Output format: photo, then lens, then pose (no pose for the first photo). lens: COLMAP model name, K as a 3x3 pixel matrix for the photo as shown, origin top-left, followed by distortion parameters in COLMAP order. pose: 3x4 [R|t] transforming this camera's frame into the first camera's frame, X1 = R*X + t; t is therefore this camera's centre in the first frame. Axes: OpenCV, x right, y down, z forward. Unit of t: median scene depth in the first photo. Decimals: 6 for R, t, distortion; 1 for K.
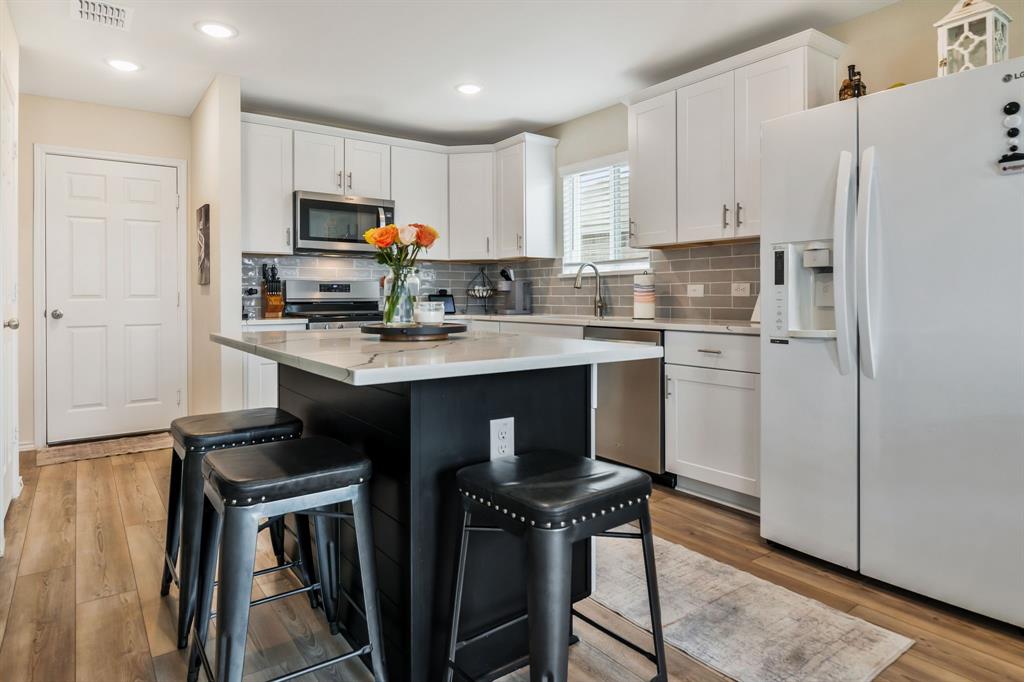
lens RADIAL K [[589.6, 0, 509.4], [0, 589.6, 298.2], [0, 0, 1]] dist [-0.004950, -0.001338]
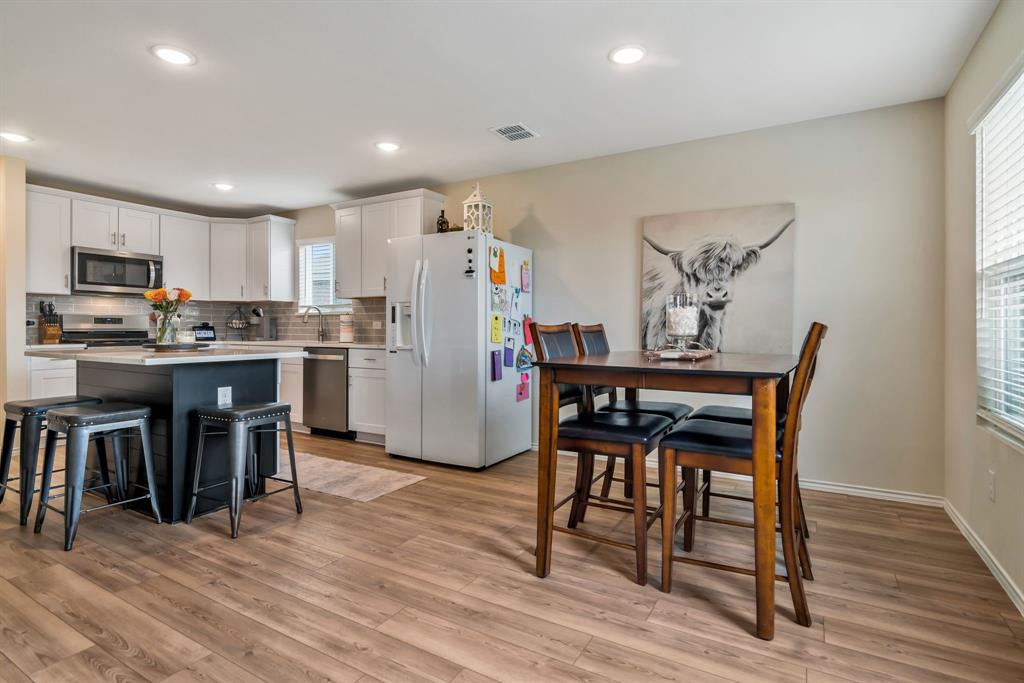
lens RADIAL K [[516.3, 0, 508.6], [0, 516.3, 328.8], [0, 0, 1]] dist [-0.005401, 0.000693]
pose [[0.920082, 0.004819, 0.391697, 0.084322], [-0.004333, 0.999988, -0.002124, -0.001102], [-0.391703, 0.000257, 0.920092, -0.461610]]
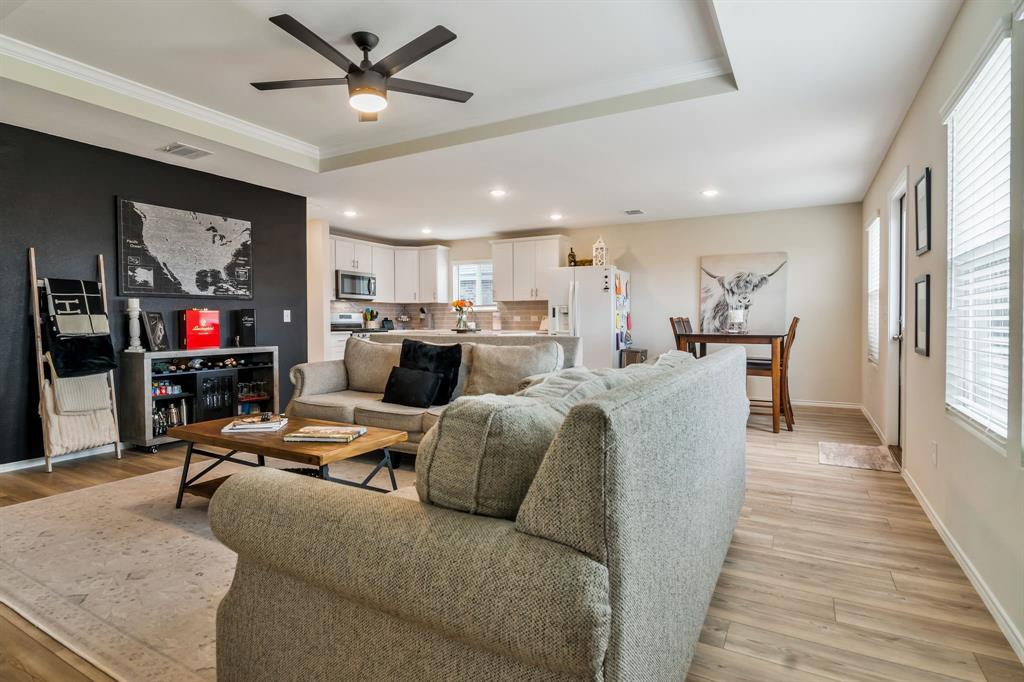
lens RADIAL K [[516.3, 0, 506.6], [0, 516.3, 346.1], [0, 0, 1]] dist [-0.005401, 0.000693]
pose [[0.909969, -0.021712, 0.414107, -0.632231], [0.002592, 0.998907, 0.046679, 0.001032], [-0.414668, -0.041403, 0.909030, -0.985876]]
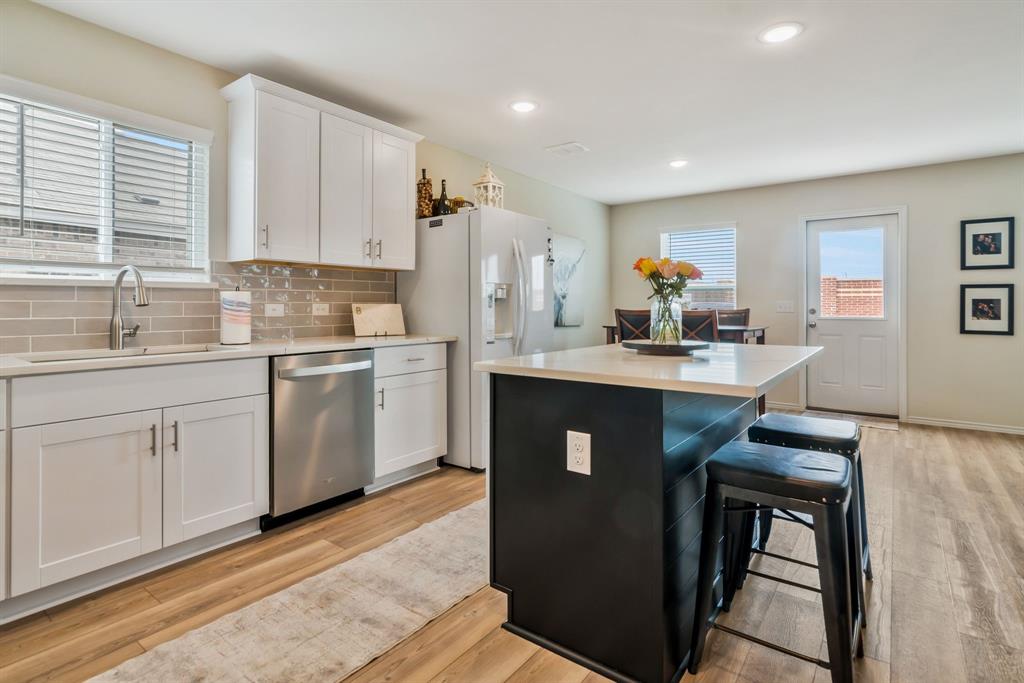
lens RADIAL K [[516.3, 0, 496.1], [0, 516.3, 302.9], [0, 0, 1]] dist [-0.005401, 0.000693]
pose [[-0.277349, 0.009599, 0.960721, -0.573559], [0.003872, 0.999953, -0.008874, -0.015095], [-0.960762, 0.001258, -0.277373, 0.857597]]
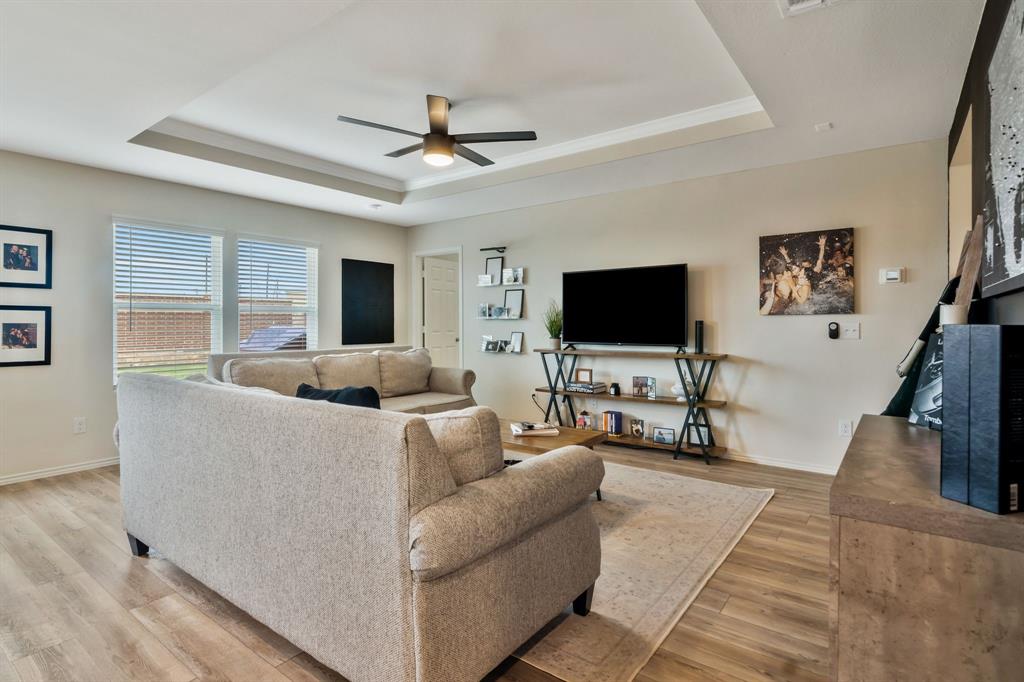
lens RADIAL K [[516.3, 0, 516.5], [0, 516.3, 320.6], [0, 0, 1]] dist [-0.005401, 0.000693]
pose [[-0.955366, 0.003563, -0.295403, -0.366969], [0.003788, 0.999993, -0.000191, -0.031683], [0.295400, -0.001302, -0.955373, 0.665214]]
